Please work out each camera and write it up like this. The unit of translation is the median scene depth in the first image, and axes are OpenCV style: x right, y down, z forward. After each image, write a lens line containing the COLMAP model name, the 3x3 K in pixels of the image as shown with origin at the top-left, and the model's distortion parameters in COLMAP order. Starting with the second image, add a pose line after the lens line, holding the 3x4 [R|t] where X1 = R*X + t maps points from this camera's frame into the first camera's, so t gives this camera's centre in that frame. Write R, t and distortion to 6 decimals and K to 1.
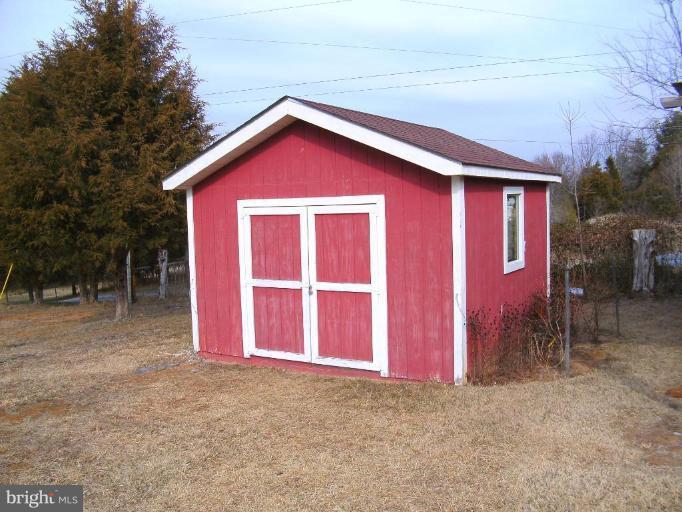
lens RADIAL K [[656.7, 0, 341.0], [0, 656.7, 256.0], [0, 0, 1]] dist [-0.067242, 0.002002]
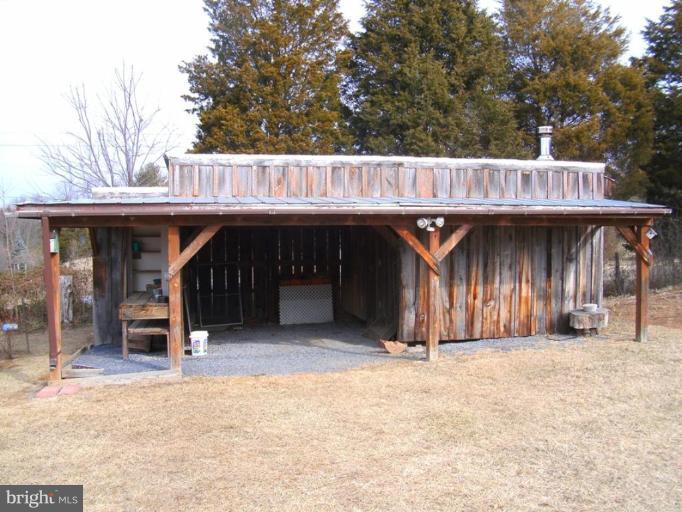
lens RADIAL K [[656.7, 0, 341.0], [0, 656.7, 256.0], [0, 0, 1]] dist [-0.067242, 0.002002]
pose [[0.732737, -0.002259, 0.680509, -0.023043], [0.045631, 0.997907, -0.045820, 0.004712], [-0.678981, 0.064626, 0.731306, -0.370095]]
